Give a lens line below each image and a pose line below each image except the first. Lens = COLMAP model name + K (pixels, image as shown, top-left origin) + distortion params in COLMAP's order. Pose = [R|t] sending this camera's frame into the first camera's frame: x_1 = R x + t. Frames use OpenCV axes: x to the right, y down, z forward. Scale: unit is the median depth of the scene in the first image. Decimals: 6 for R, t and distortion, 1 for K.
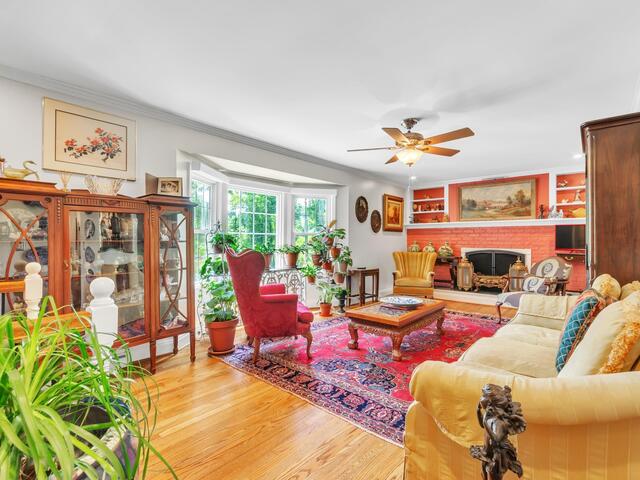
lens RADIAL K [[323.6, 0, 319.3], [0, 323.6, 239.8], [0, 0, 1]] dist [0.000103, 0.000175]
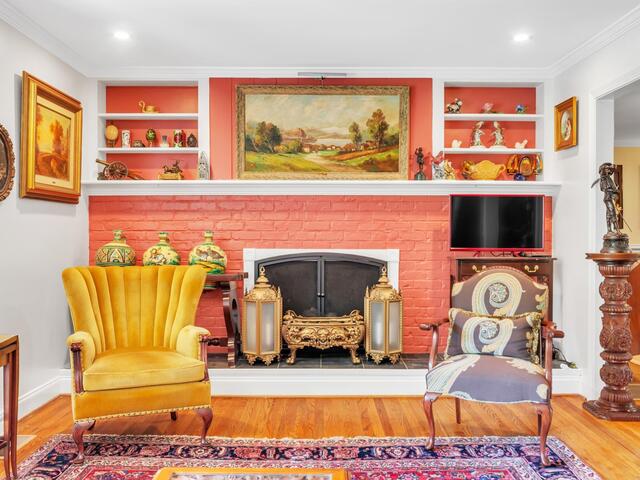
lens RADIAL K [[612.9, 0, 326.2], [0, 612.9, 226.9], [0, 0, 1]] dist [0.024478, 0.000000]
pose [[0.744031, -0.000569, 0.668144, 0.031216], [0.000242, 1.000000, 0.000582, -0.001263], [-0.668145, -0.000271, 0.744031, 0.421298]]
